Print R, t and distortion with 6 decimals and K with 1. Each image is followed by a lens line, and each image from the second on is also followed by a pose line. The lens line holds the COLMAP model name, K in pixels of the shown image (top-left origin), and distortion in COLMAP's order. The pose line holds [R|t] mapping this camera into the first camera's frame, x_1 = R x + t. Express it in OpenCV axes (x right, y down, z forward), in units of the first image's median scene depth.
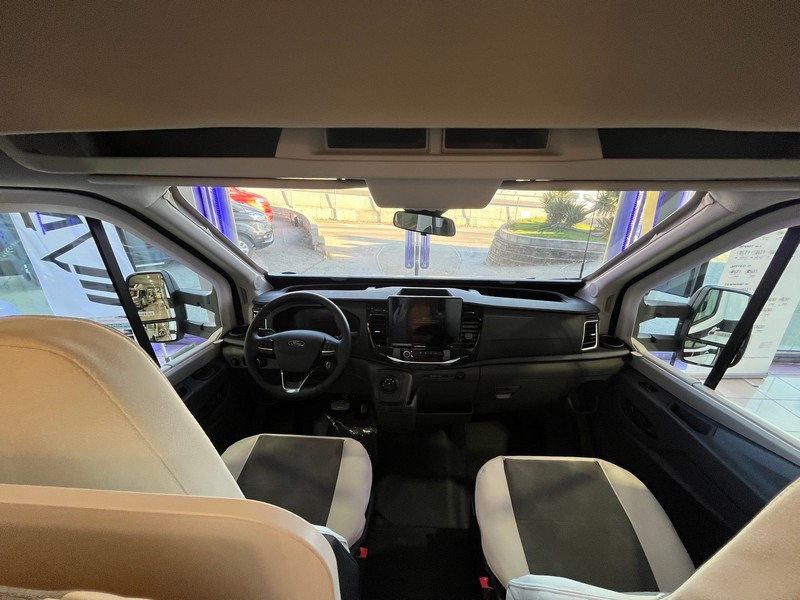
lens RADIAL K [[325.7, 0, 400.9], [0, 325.7, 300.7], [0, 0, 1]] dist [0.001437, 0.000033]
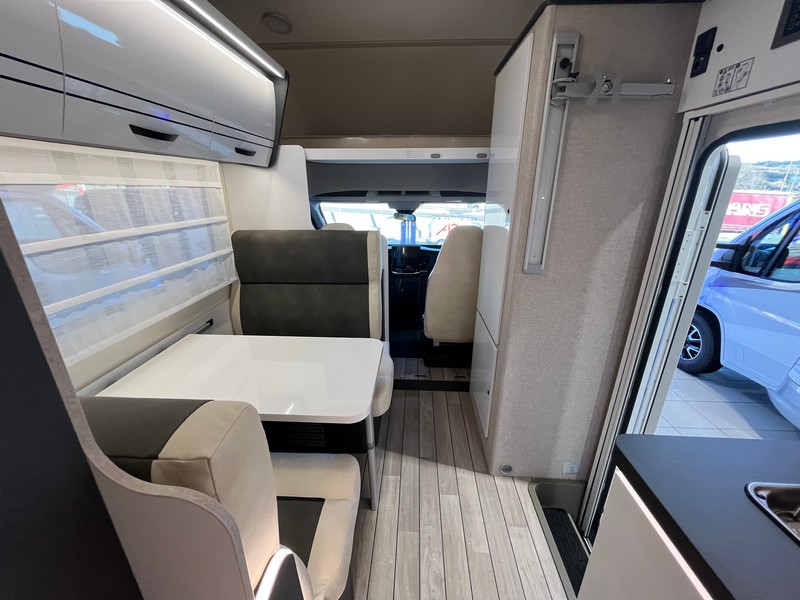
lens RADIAL K [[325.7, 0, 399.5], [0, 325.7, 299.2], [0, 0, 1]] dist [0.001437, 0.000033]
pose [[0.999912, -0.010424, 0.008146, -0.001285], [0.010811, 0.998736, -0.049081, 0.486875], [-0.007624, 0.049165, 0.998762, -1.398890]]
